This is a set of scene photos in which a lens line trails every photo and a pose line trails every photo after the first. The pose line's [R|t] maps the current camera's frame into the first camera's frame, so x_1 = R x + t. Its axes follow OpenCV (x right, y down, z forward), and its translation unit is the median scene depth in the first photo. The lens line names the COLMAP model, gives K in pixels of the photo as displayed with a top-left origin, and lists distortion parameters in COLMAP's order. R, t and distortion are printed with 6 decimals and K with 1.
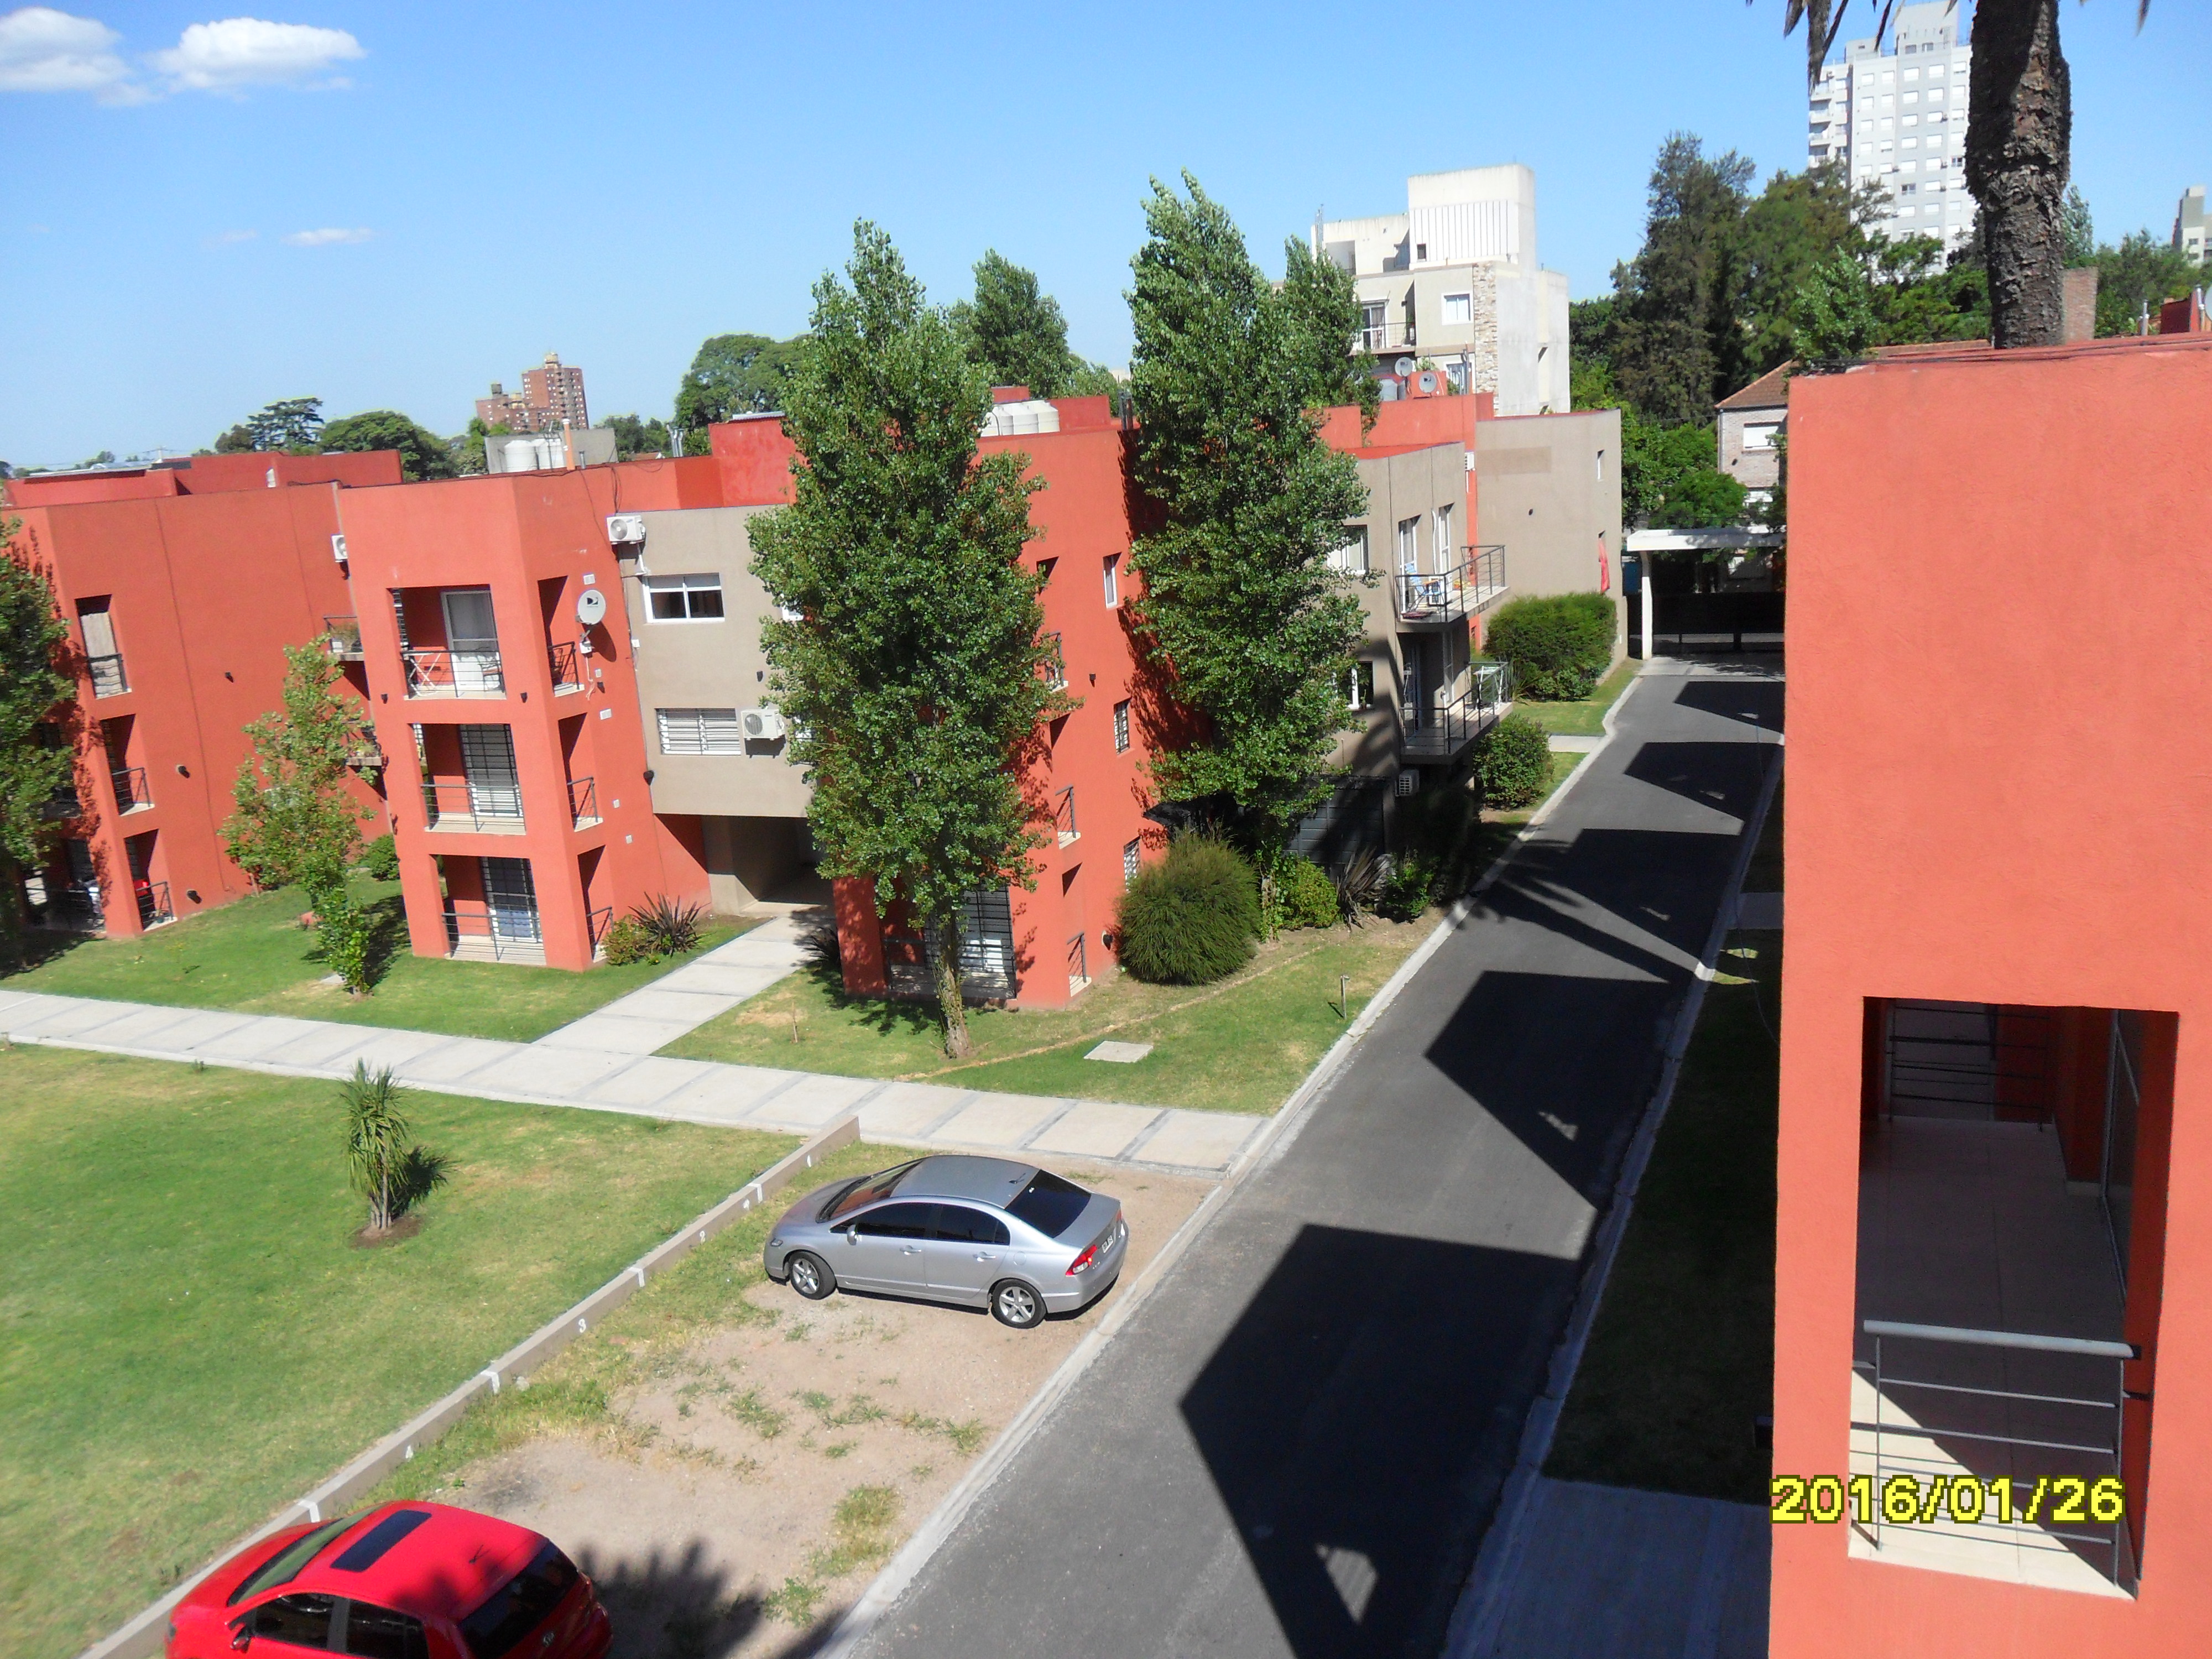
lens RADIAL K [[1799.6, 0, 1105.5], [0, 1799.6, 829.5], [0, 0, 1]] dist [-0.016784, 0.020945]
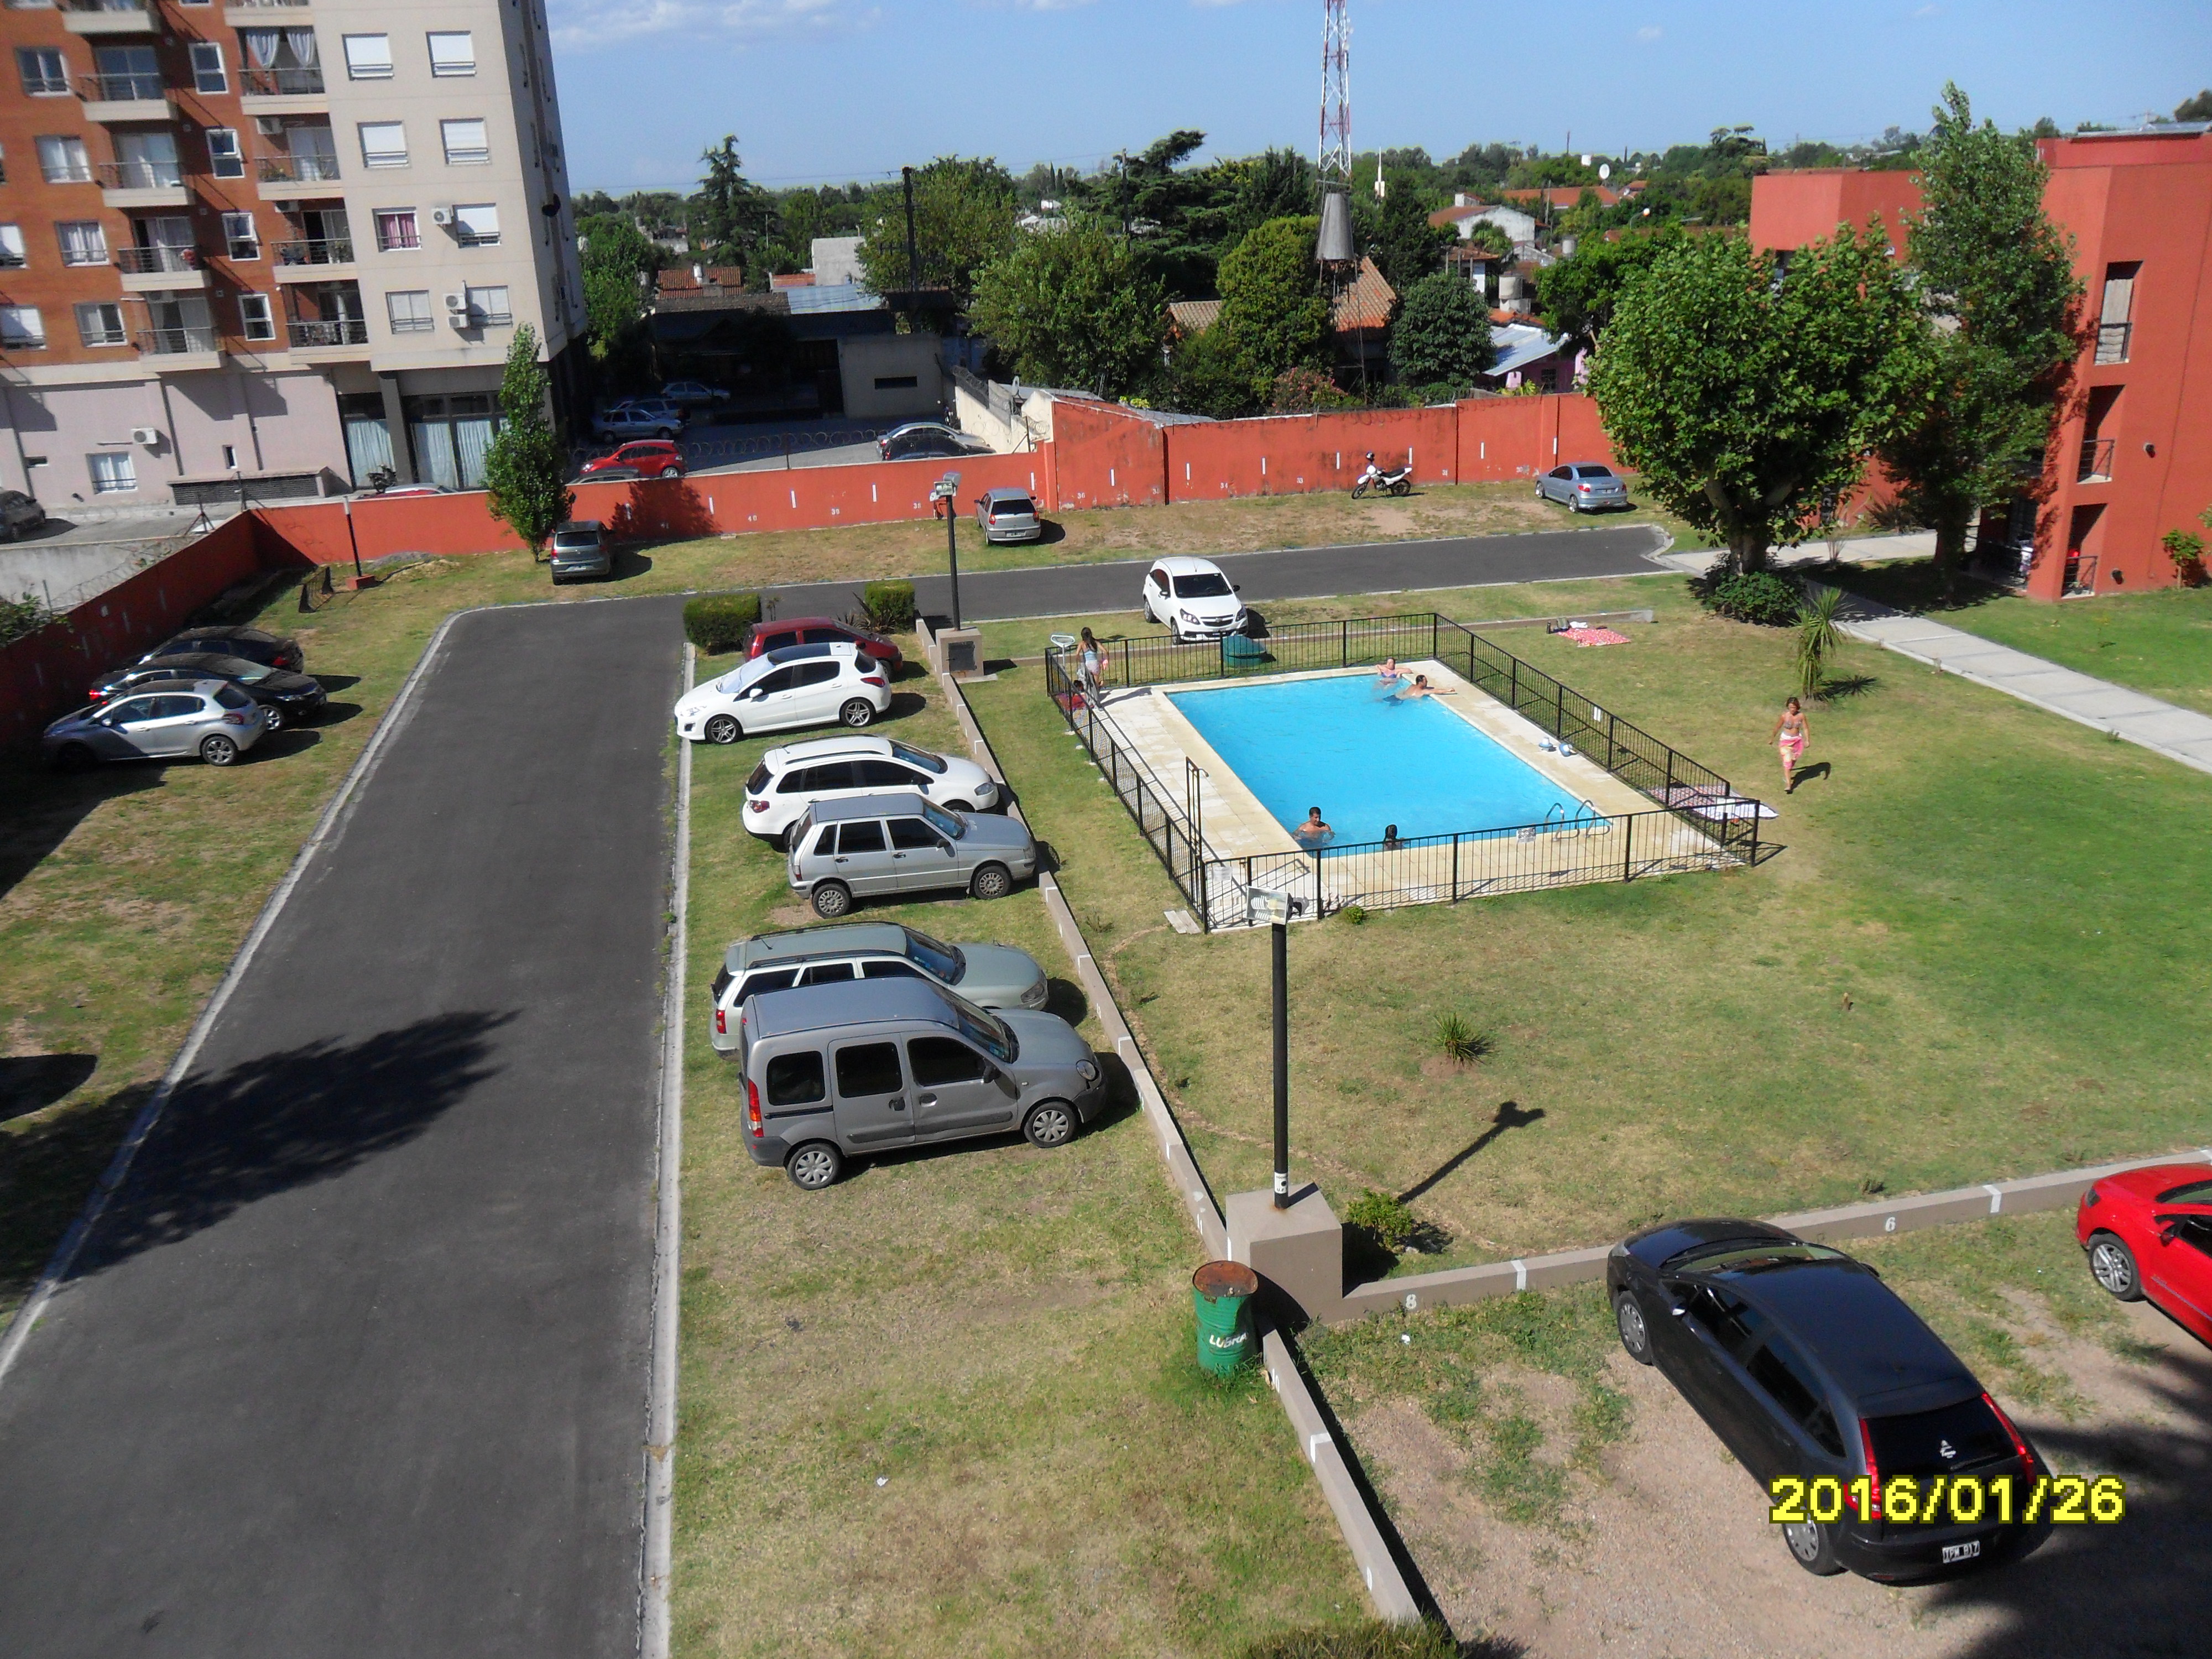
lens RADIAL K [[1799.6, 0, 1112.4], [0, 1799.6, 831.5], [0, 0, 1]] dist [-0.016784, 0.020945]
pose [[0.587611, 0.321575, -0.742498, -0.055505], [-0.190731, 0.946824, 0.259124, 0.024440], [0.786343, -0.010647, 0.617699, -0.087467]]
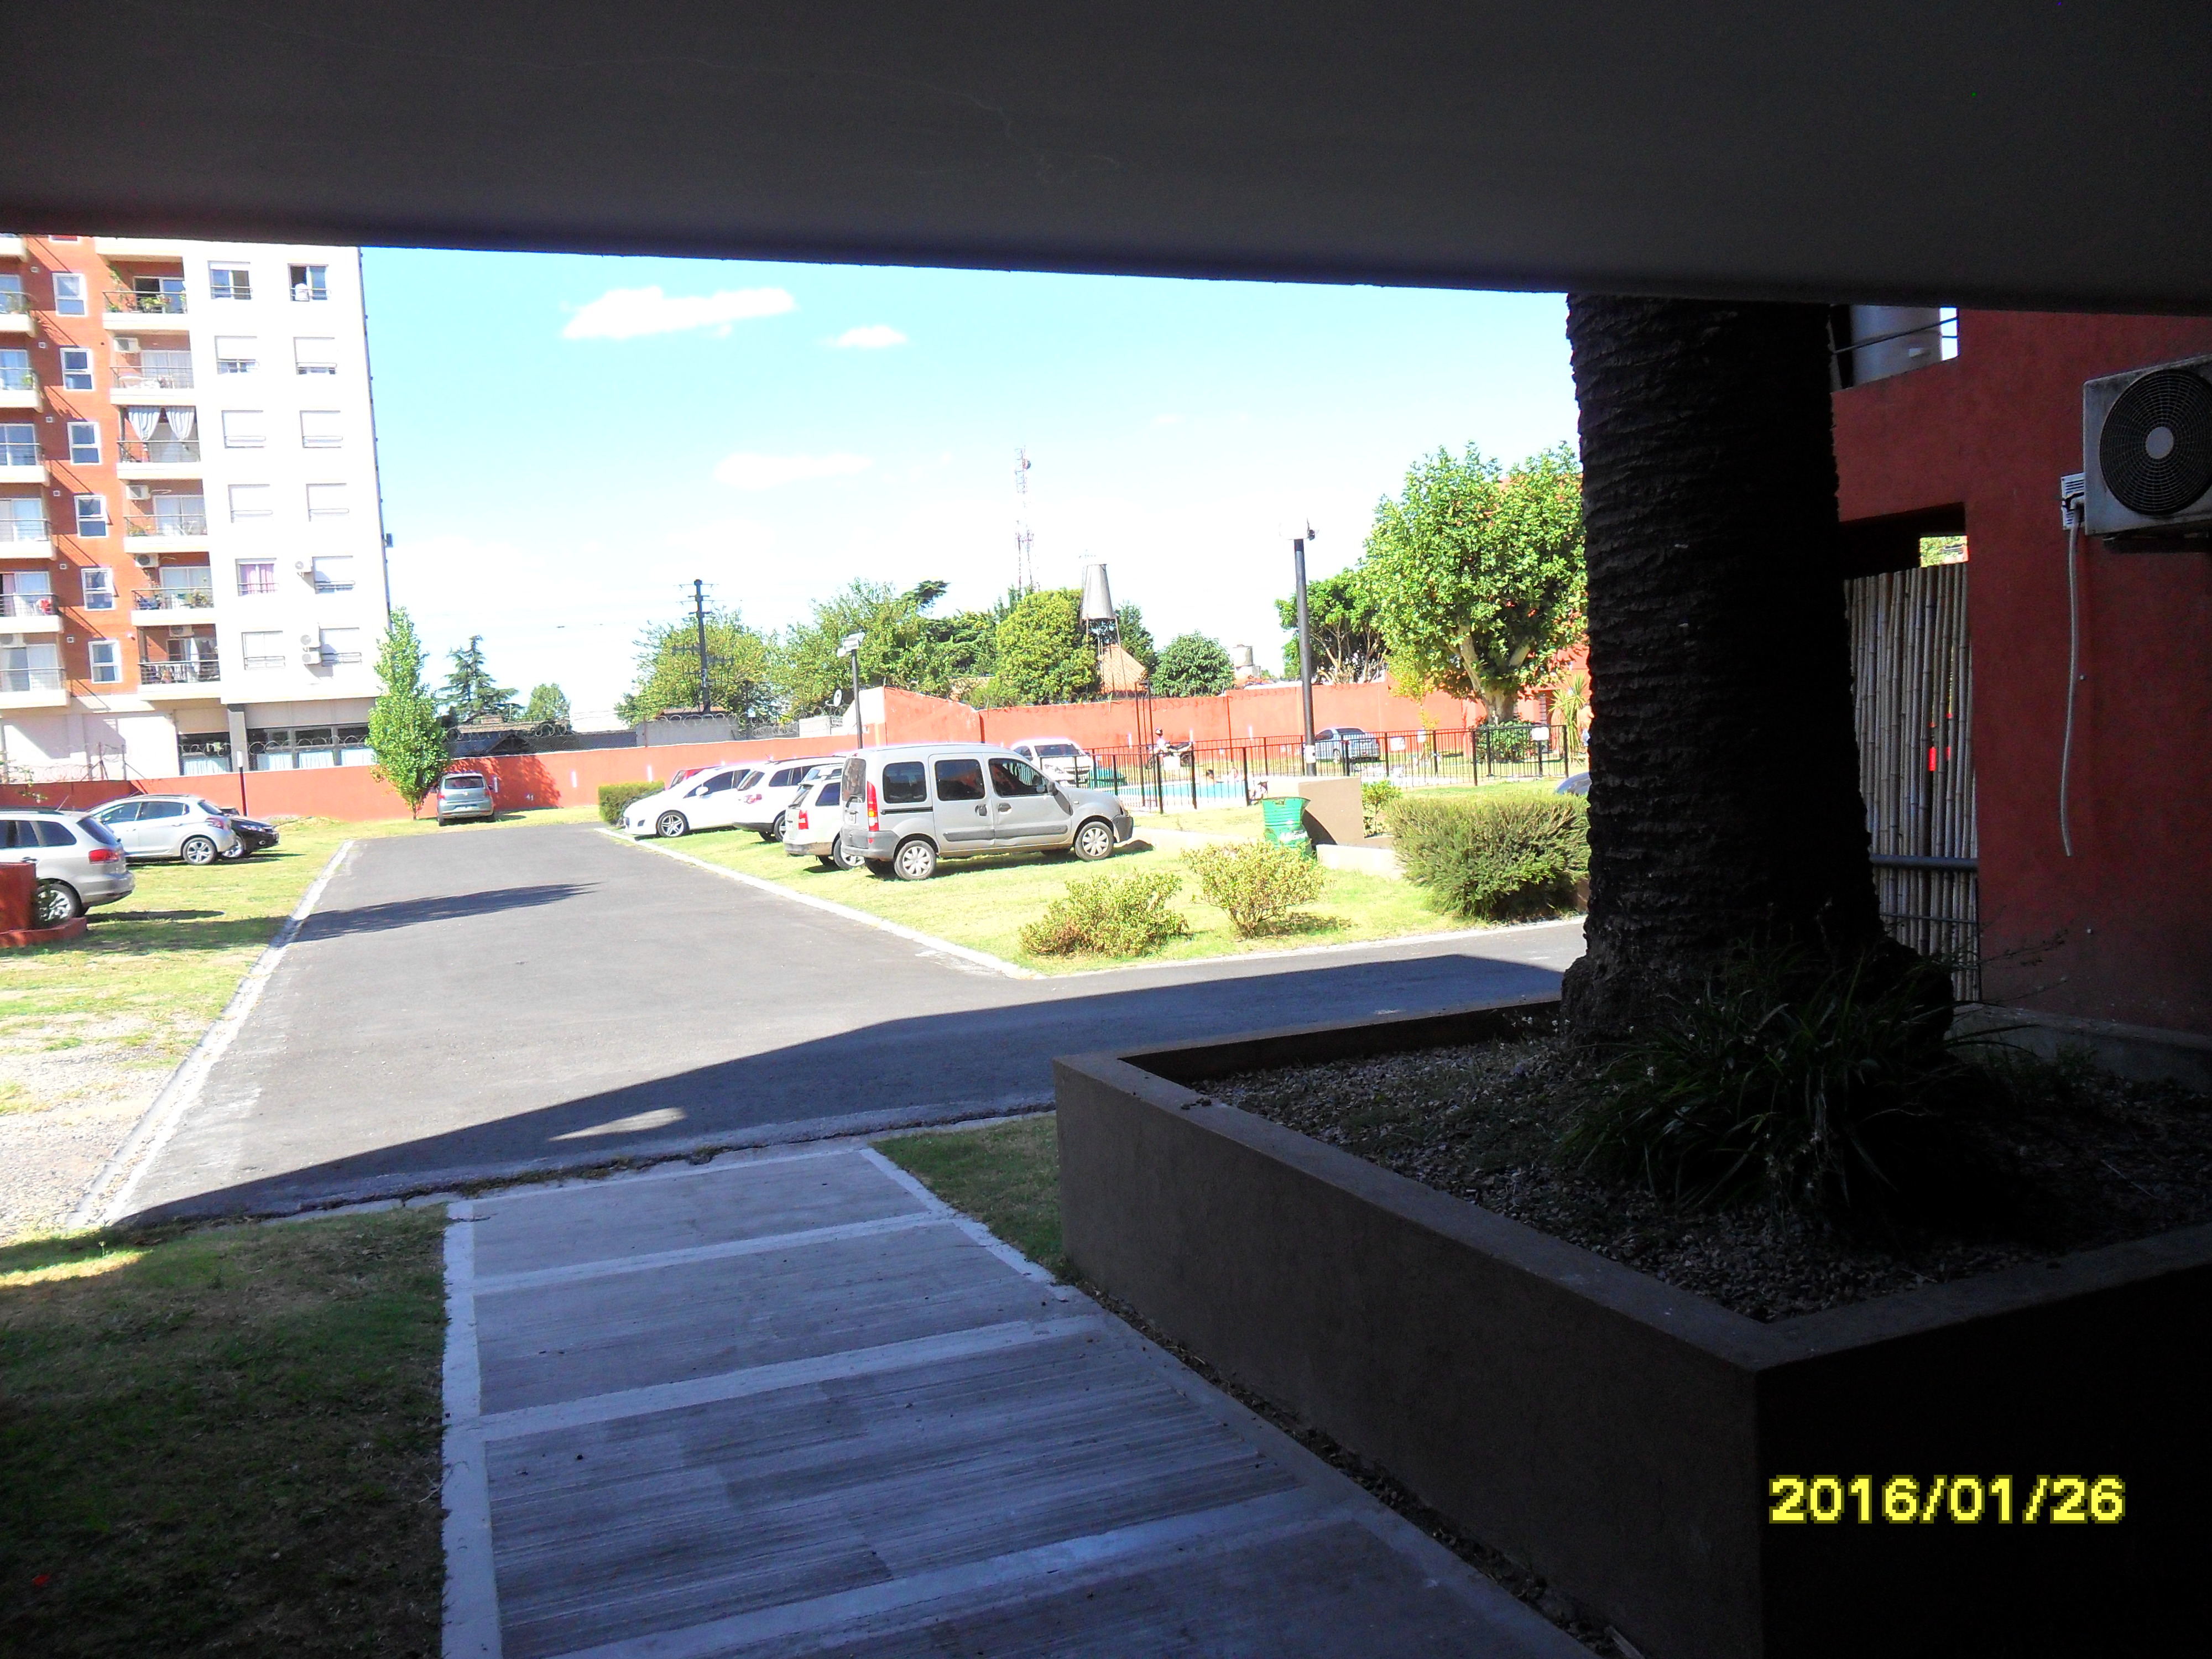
lens RADIAL K [[1799.6, 0, 1106.2], [0, 1799.6, 833.5], [0, 0, 1]] dist [-0.016784, 0.020945]
pose [[0.712379, 0.075380, -0.697735, 0.061209], [-0.154848, 0.986594, -0.051511, 0.339912], [0.684498, 0.144739, 0.714502, -0.291918]]
